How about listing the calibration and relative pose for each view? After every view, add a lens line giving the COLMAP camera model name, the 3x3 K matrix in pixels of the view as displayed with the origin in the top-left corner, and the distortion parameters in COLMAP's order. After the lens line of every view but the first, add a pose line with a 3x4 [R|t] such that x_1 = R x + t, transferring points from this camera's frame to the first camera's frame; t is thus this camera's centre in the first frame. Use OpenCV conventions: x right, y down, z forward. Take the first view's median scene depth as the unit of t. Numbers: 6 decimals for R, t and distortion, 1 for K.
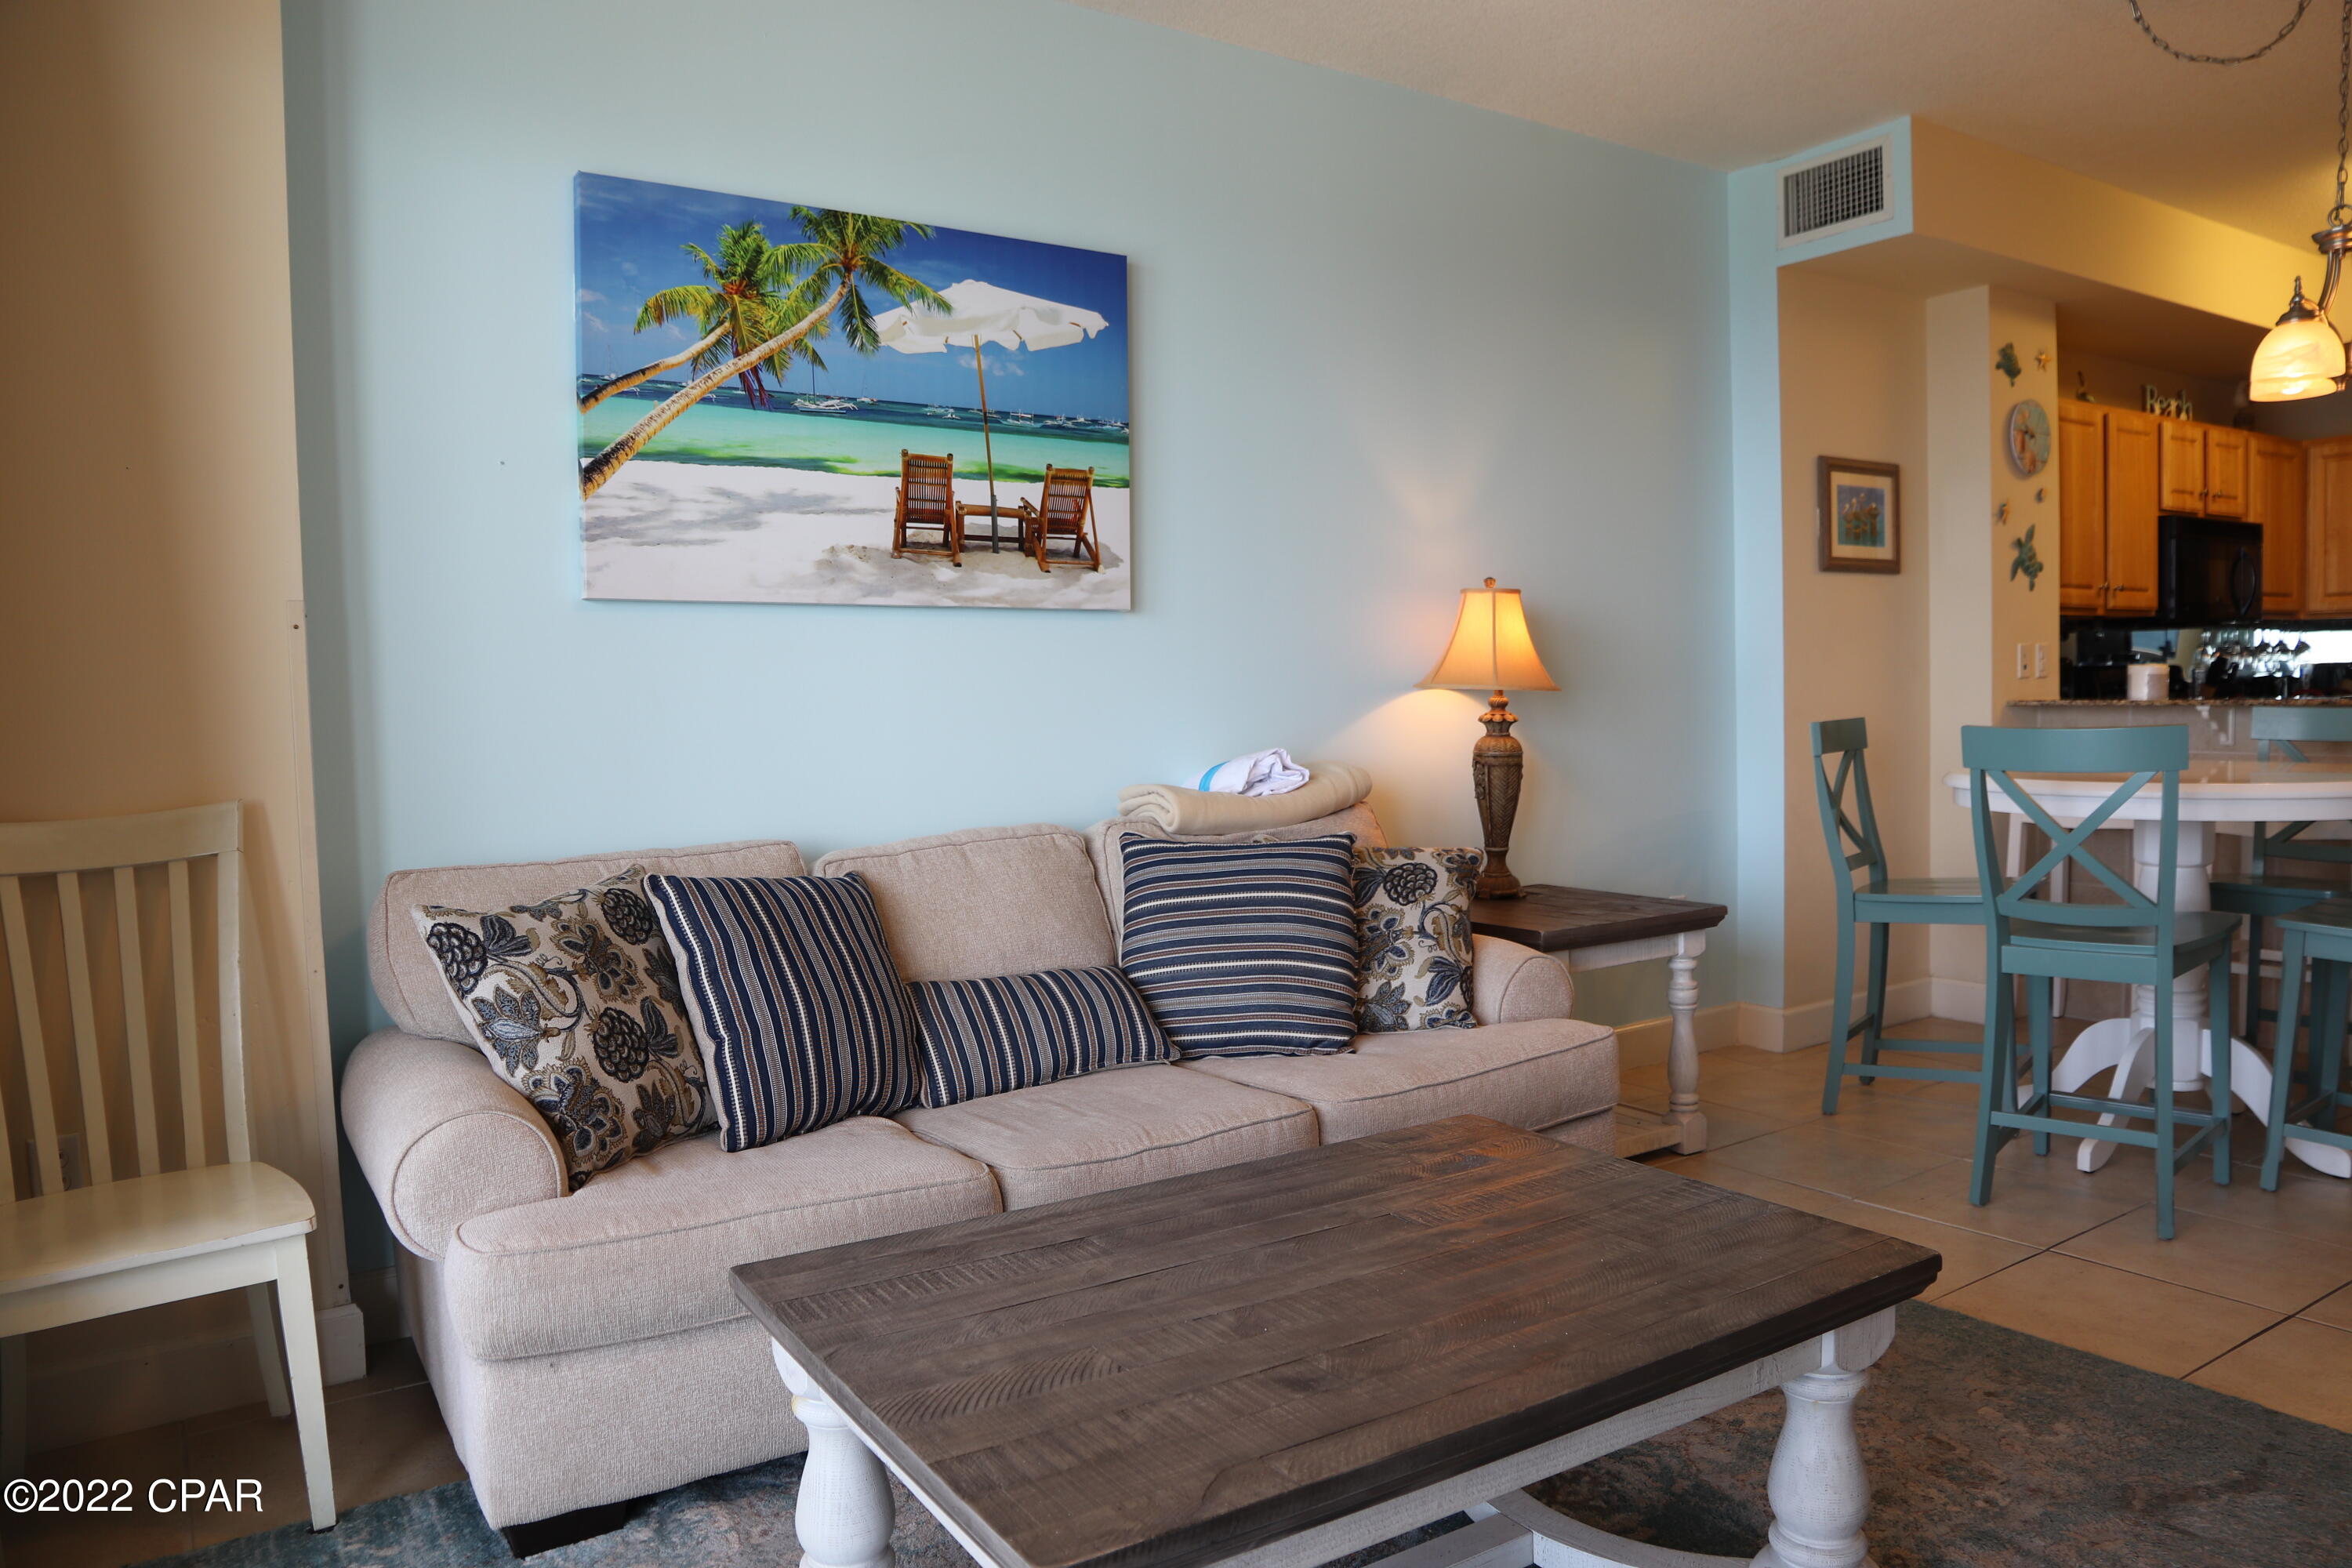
lens RADIAL K [[1609.0, 0, 1207.2], [0, 1609.0, 785.2], [0, 0, 1]] dist [-0.114644, 0.081145]
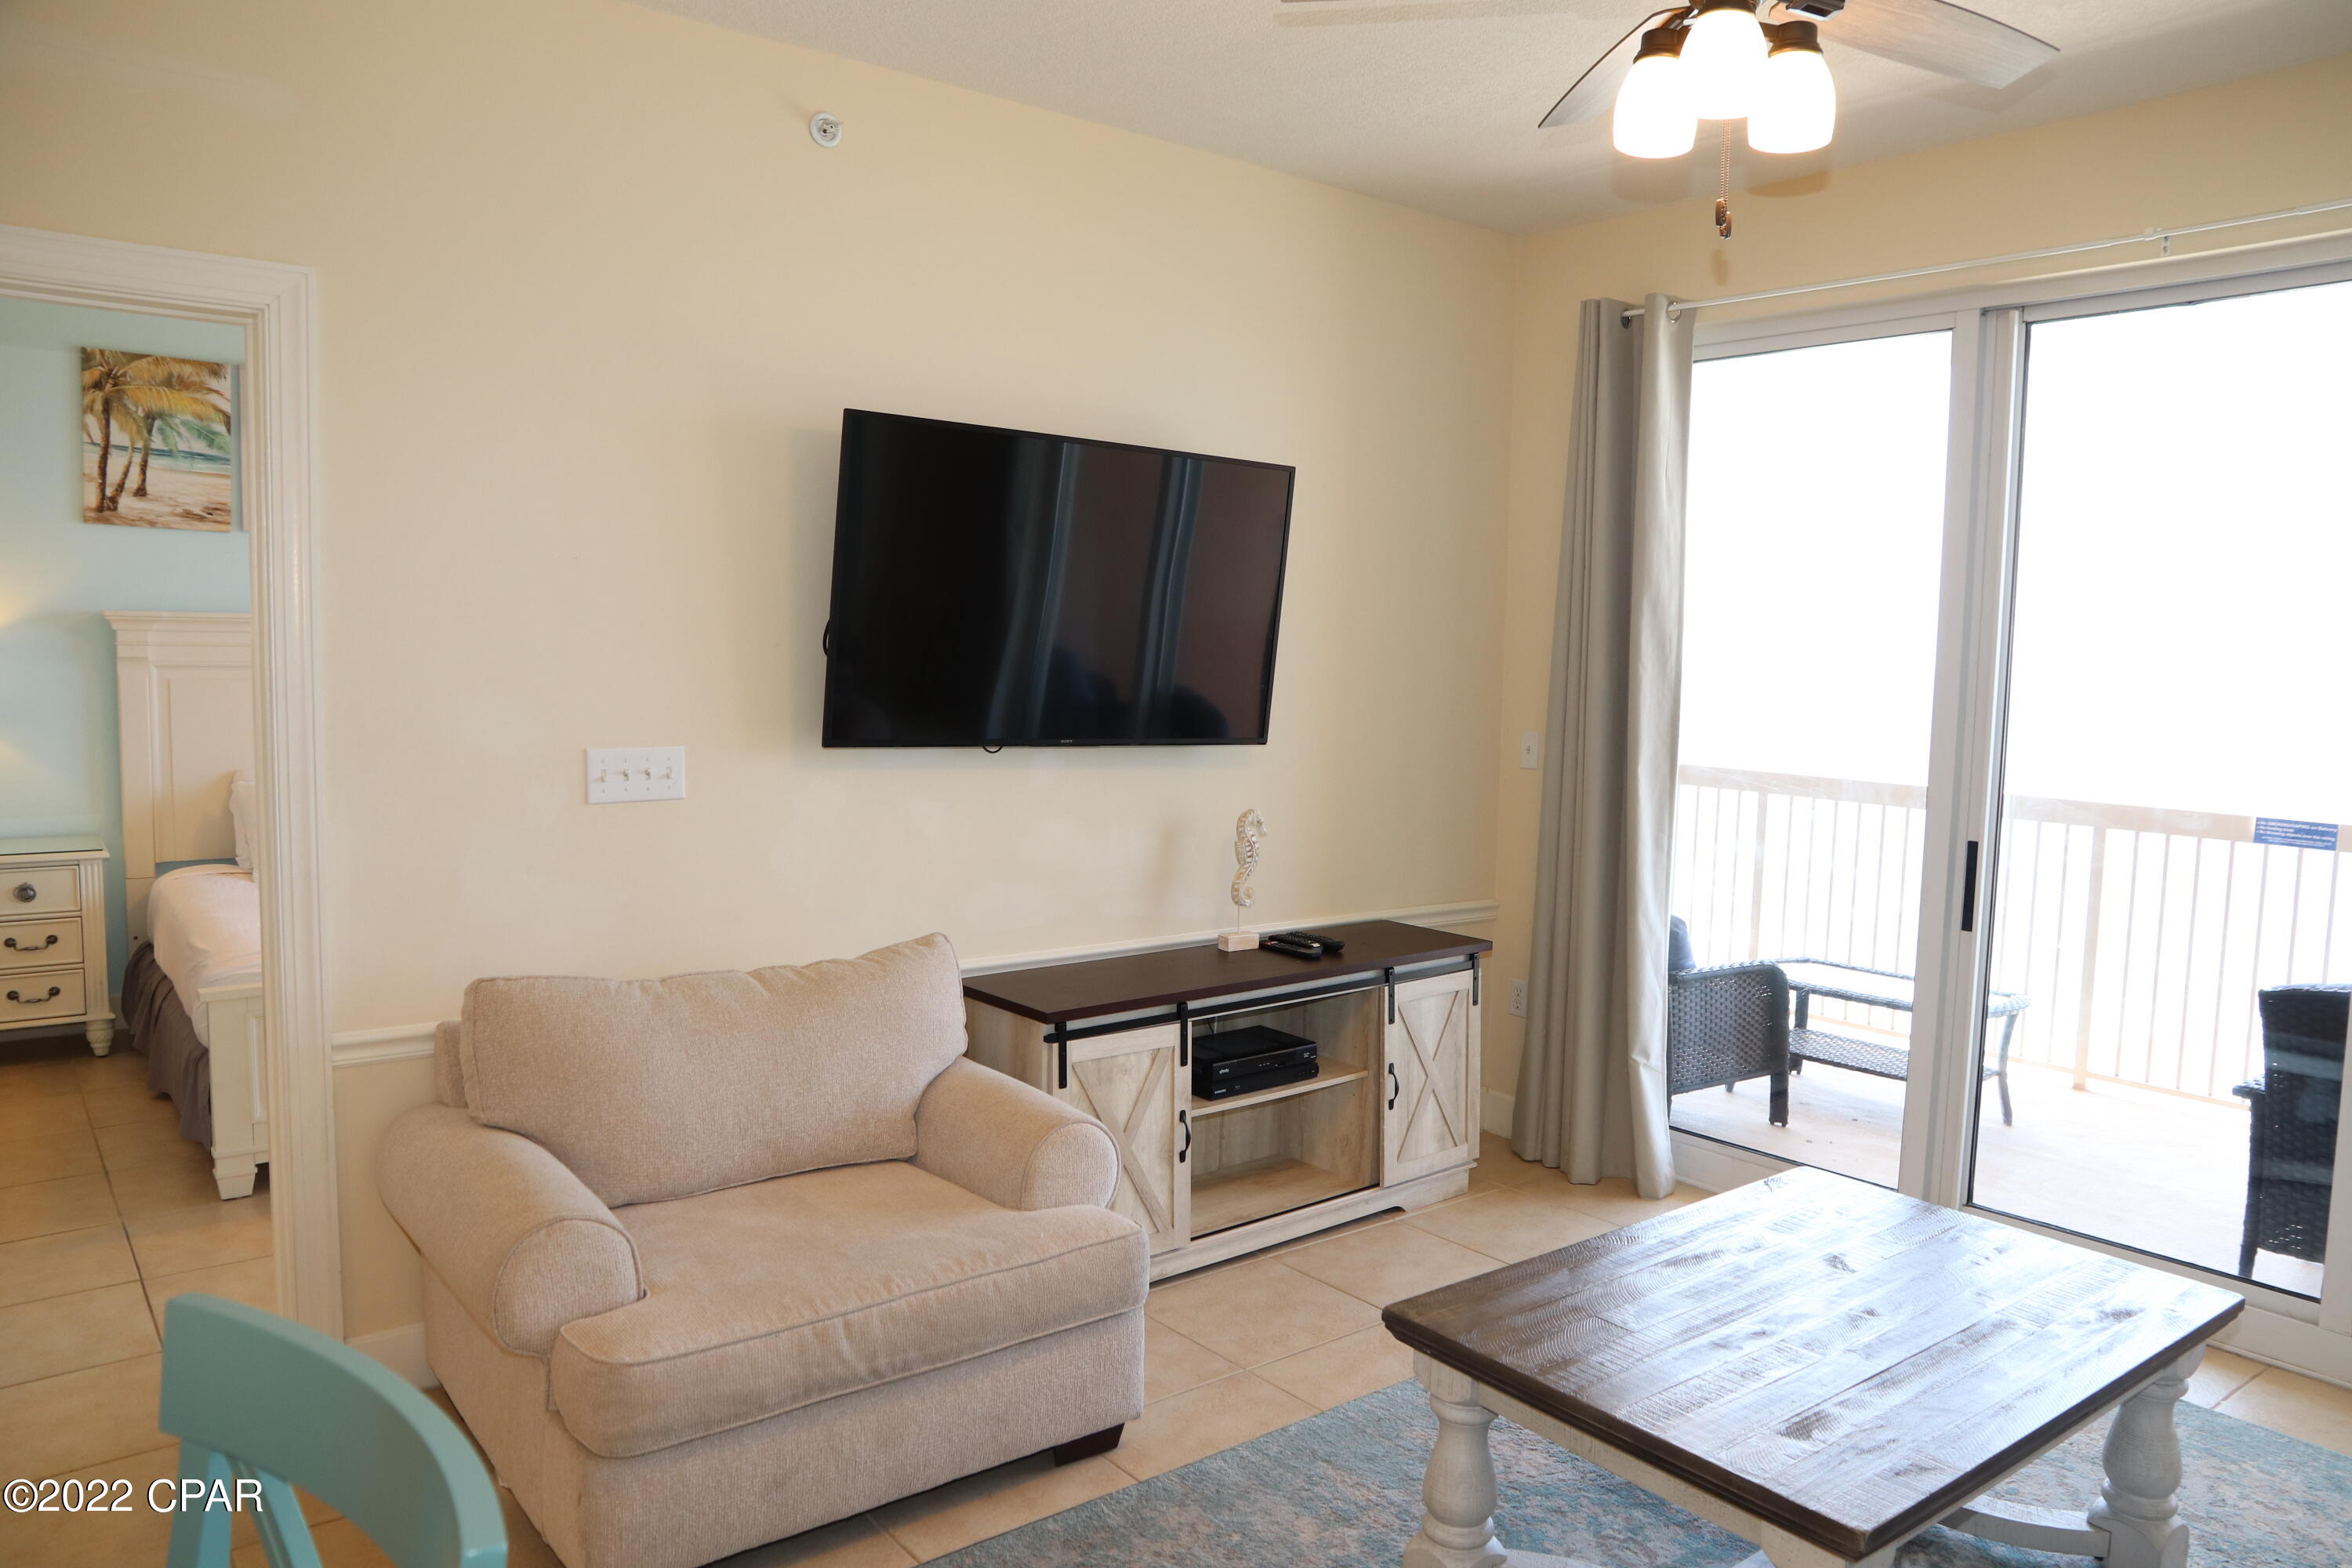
lens RADIAL K [[1613.9, 0, 1202.7], [0, 1613.9, 796.3], [0, 0, 1]] dist [-0.121070, 0.091245]
pose [[-0.996883, 0.007694, -0.078523, 0.380495], [-0.004398, 0.988268, 0.152669, -0.176299], [0.078776, 0.152538, -0.985153, 1.184766]]
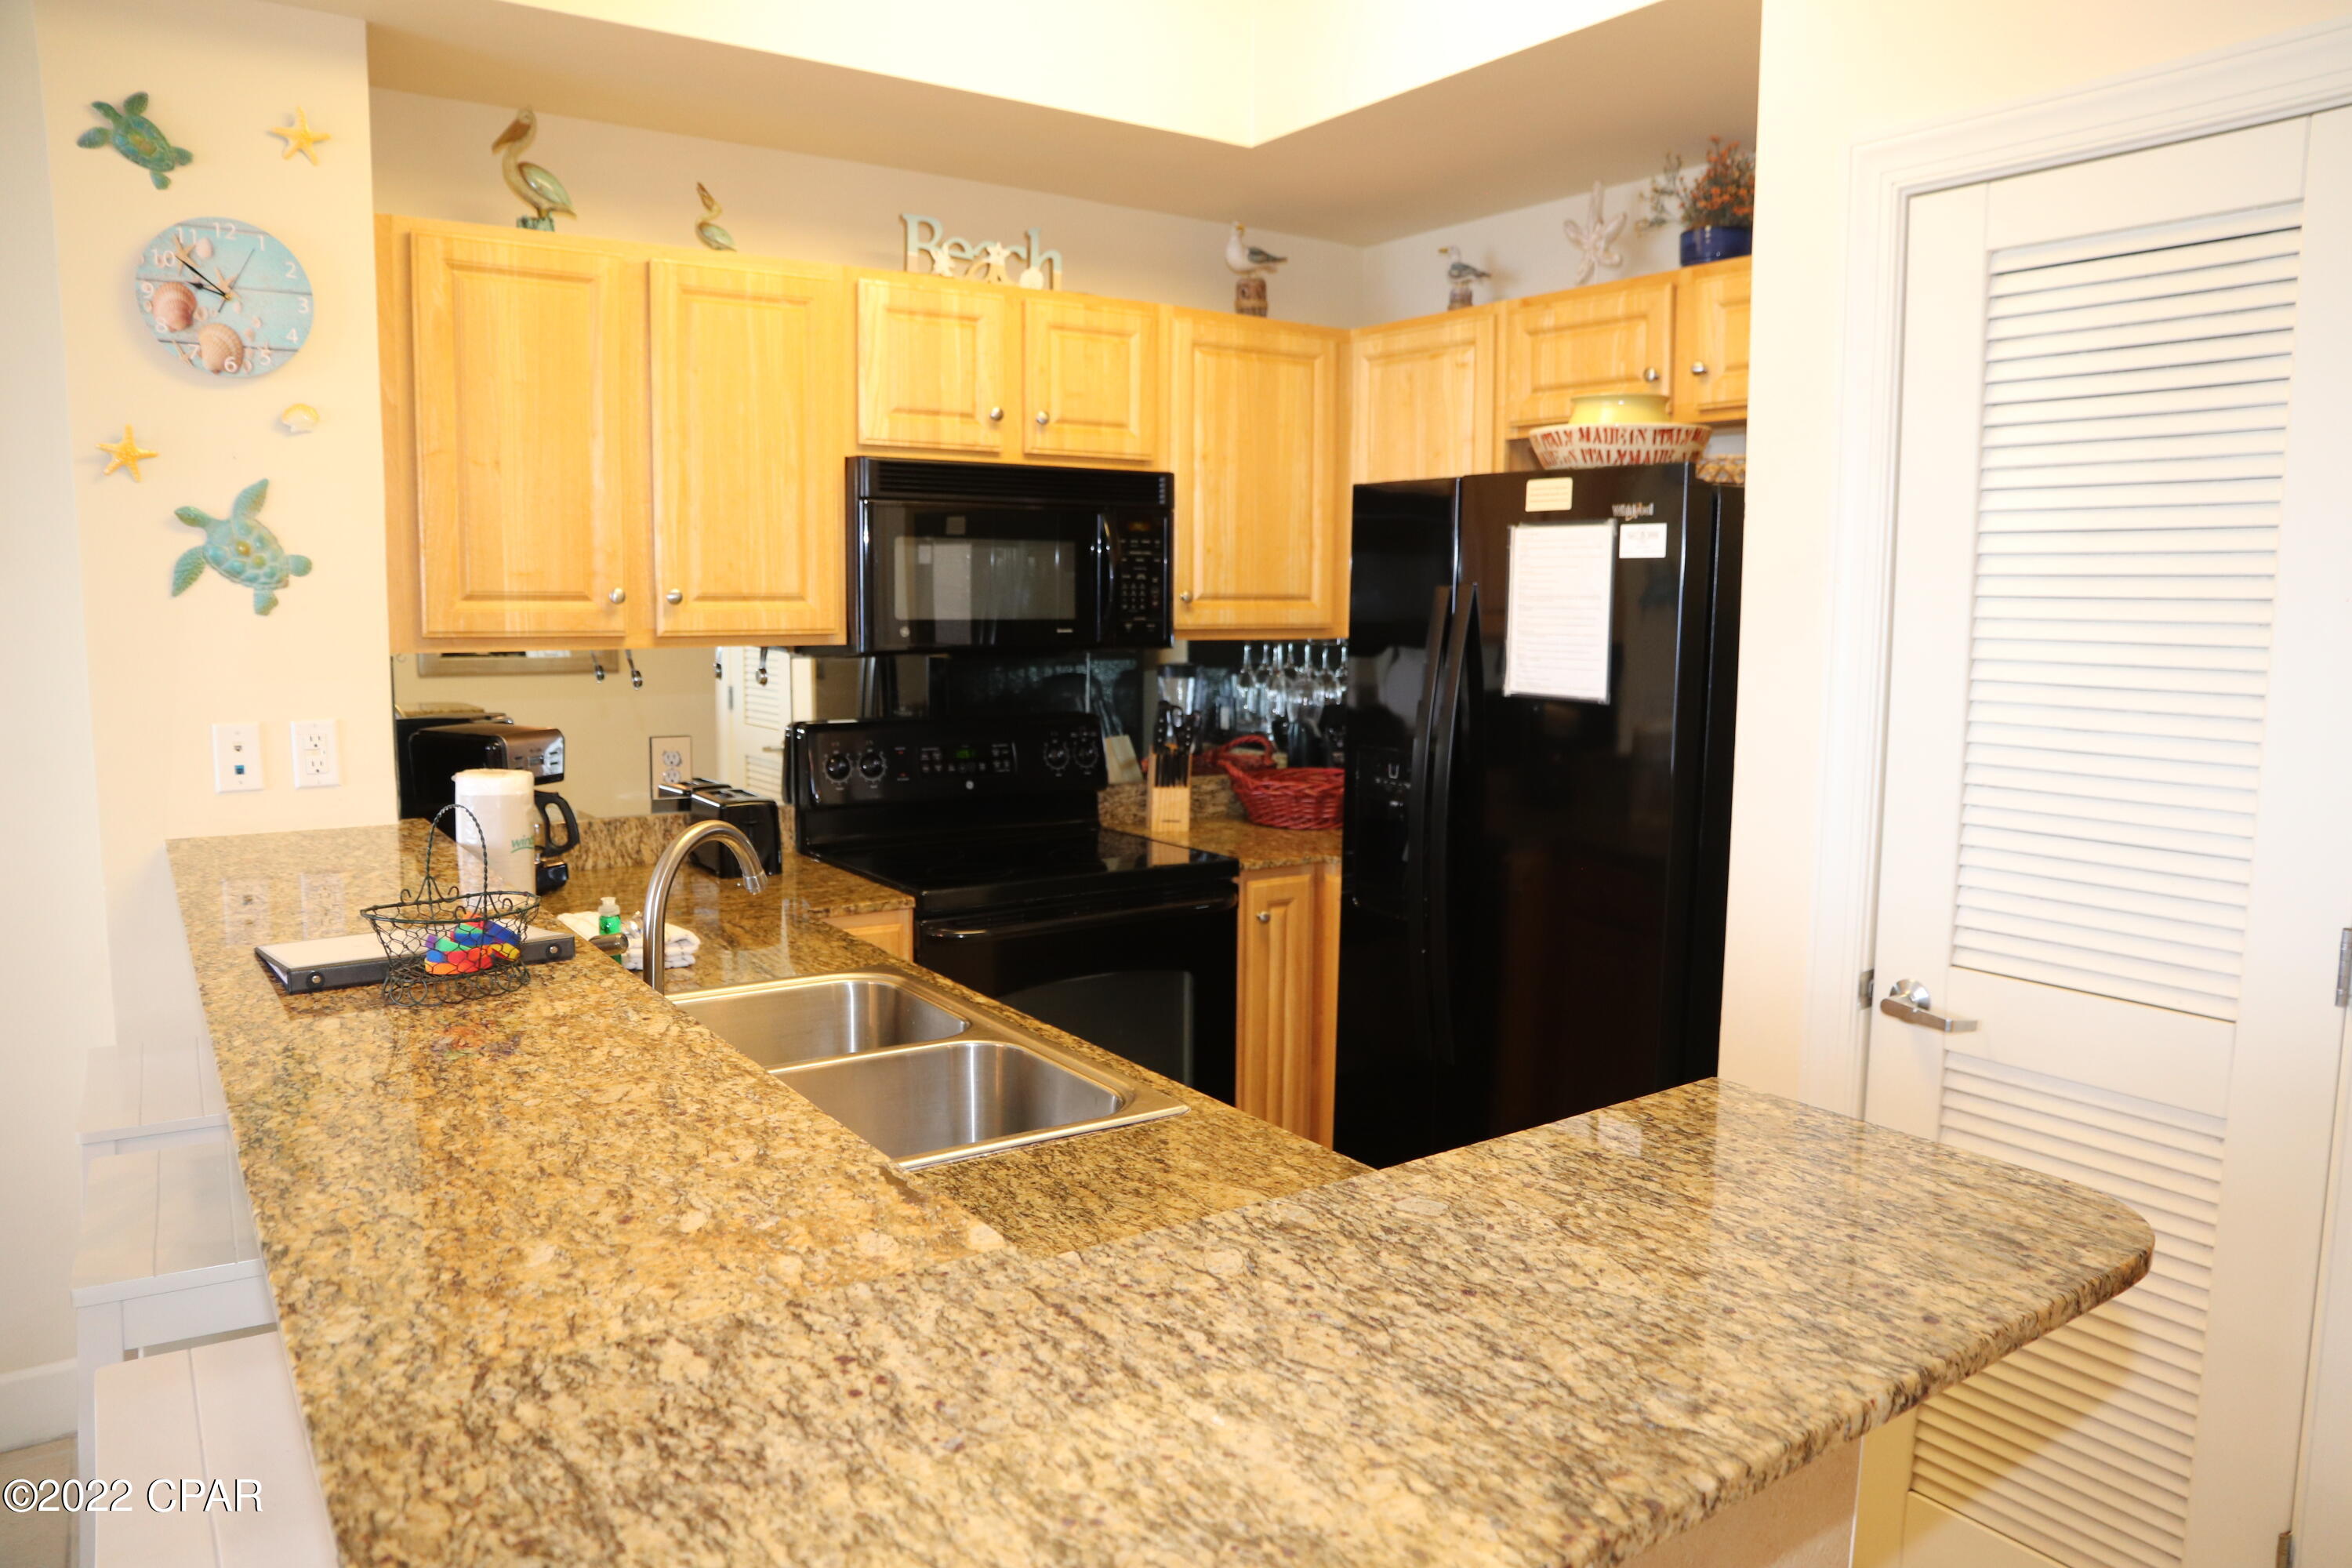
lens RADIAL K [[1609.0, 0, 1207.2], [0, 1609.0, 785.2], [0, 0, 1]] dist [-0.114644, 0.081145]
pose [[0.999156, 0.028699, 0.029395, 1.247405], [-0.030405, 0.997775, 0.059337, -0.167494], [-0.027626, -0.060181, 0.997805, 0.768552]]
